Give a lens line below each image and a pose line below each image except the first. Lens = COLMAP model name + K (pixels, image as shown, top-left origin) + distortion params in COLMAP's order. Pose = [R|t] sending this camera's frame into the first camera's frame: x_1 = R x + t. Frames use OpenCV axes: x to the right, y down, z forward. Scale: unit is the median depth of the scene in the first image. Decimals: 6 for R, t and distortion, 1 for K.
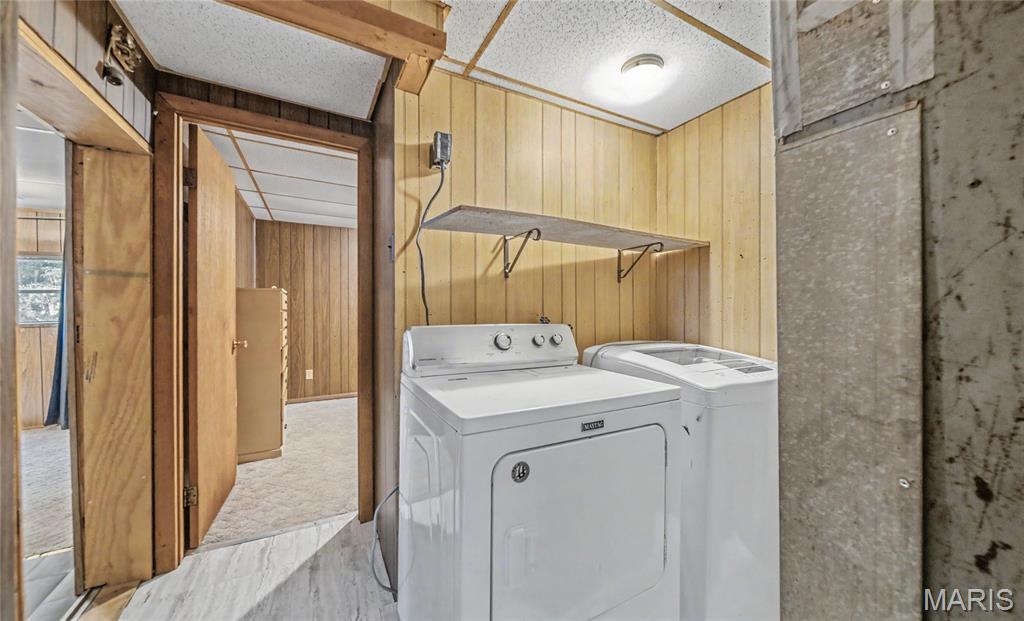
lens RADIAL K [[370.4, 0, 515.6], [0, 370.4, 309.2], [0, 0, 1]] dist [-0.000421, 0.000017]
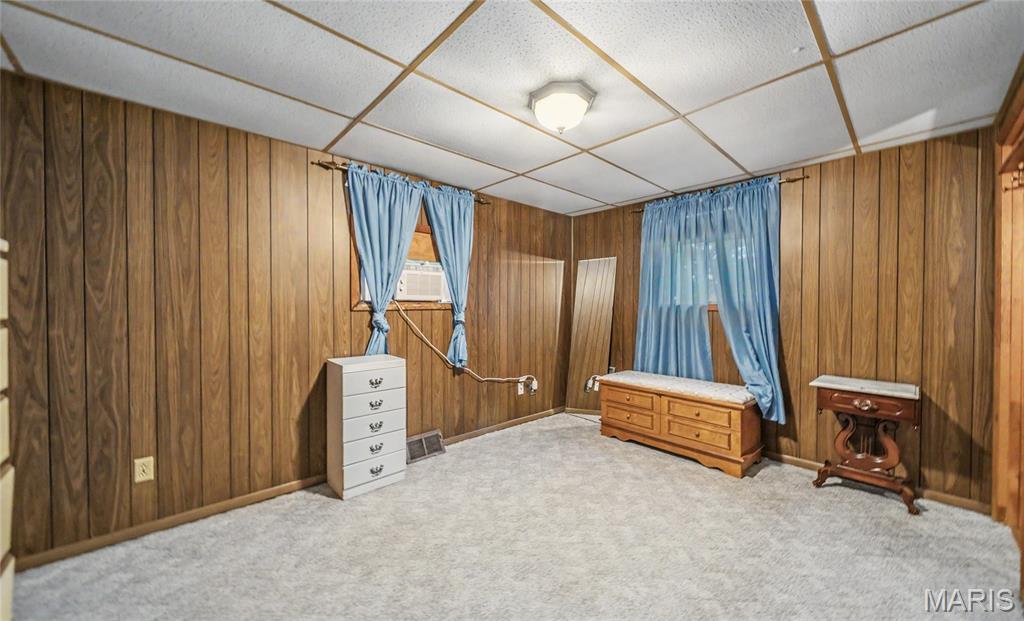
lens RADIAL K [[370.4, 0, 508.3], [0, 370.4, 310.1], [0, 0, 1]] dist [-0.000421, 0.000017]
pose [[0.968159, 0.000270, 0.250336, -0.264766], [-0.003412, 0.999921, 0.012119, -0.009328], [-0.250312, -0.012587, 0.968083, 0.496621]]
